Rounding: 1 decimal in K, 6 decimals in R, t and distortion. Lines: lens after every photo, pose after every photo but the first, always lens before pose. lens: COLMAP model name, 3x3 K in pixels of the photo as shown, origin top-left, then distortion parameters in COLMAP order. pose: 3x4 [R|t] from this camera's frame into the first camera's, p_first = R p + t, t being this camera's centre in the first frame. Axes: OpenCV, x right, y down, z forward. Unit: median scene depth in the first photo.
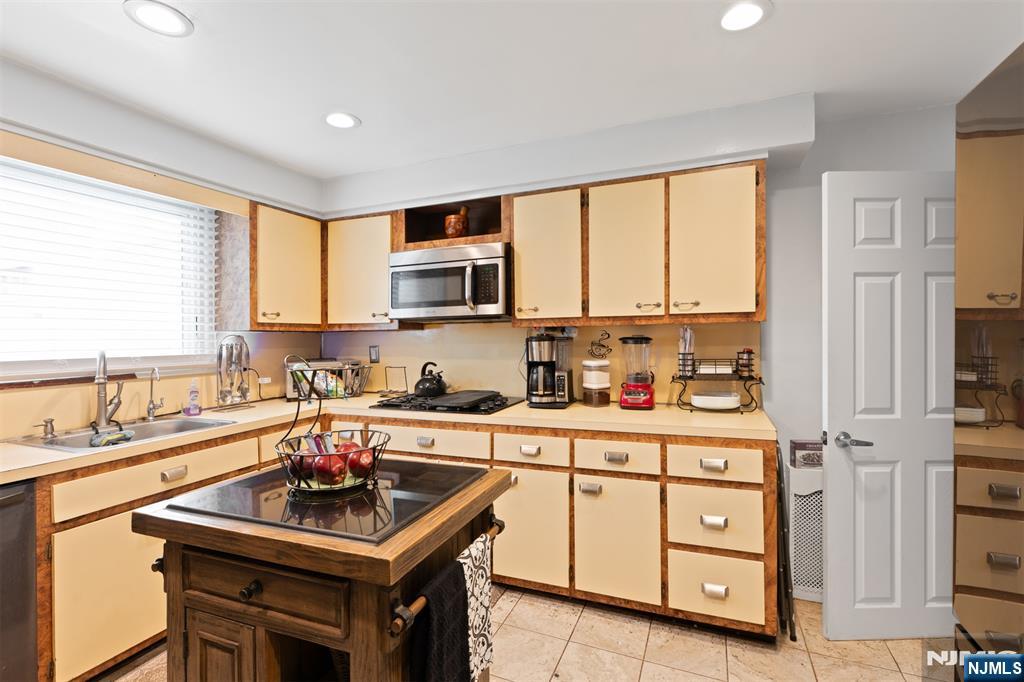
lens RADIAL K [[480.3, 0, 511.1], [0, 480.3, 346.6], [0, 0, 1]] dist [0.003272, 0.000180]
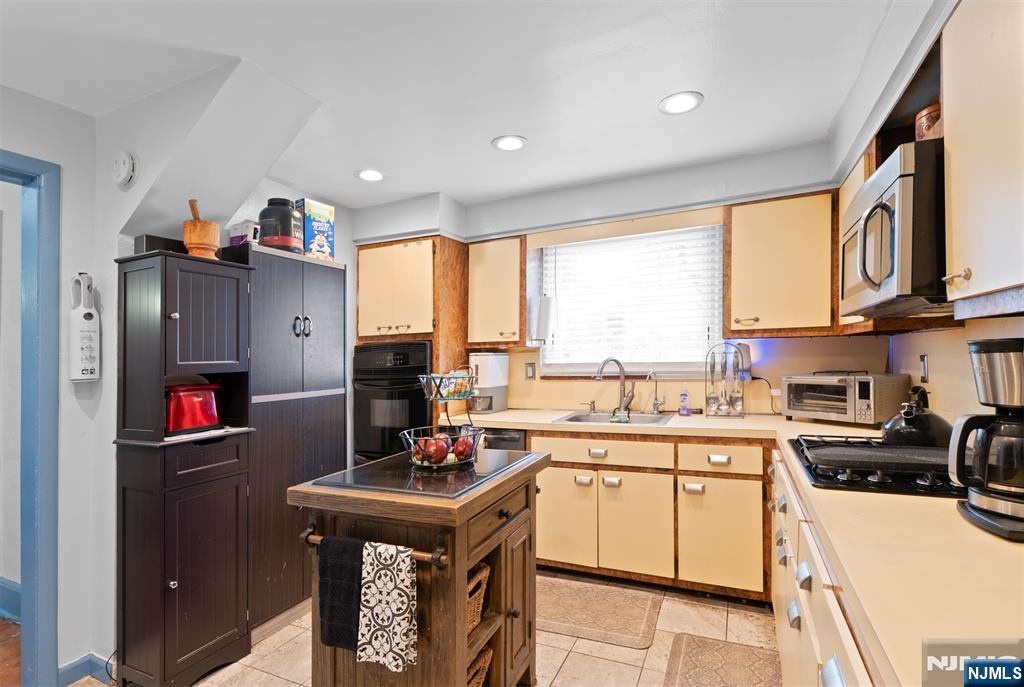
lens RADIAL K [[480.3, 0, 509.3], [0, 480.3, 346.0], [0, 0, 1]] dist [0.003272, 0.000180]
pose [[-0.056950, -0.003683, -0.998370, 0.548411], [0.004889, 0.999980, -0.003967, -0.020505], [0.998365, -0.005107, -0.056931, 0.730327]]
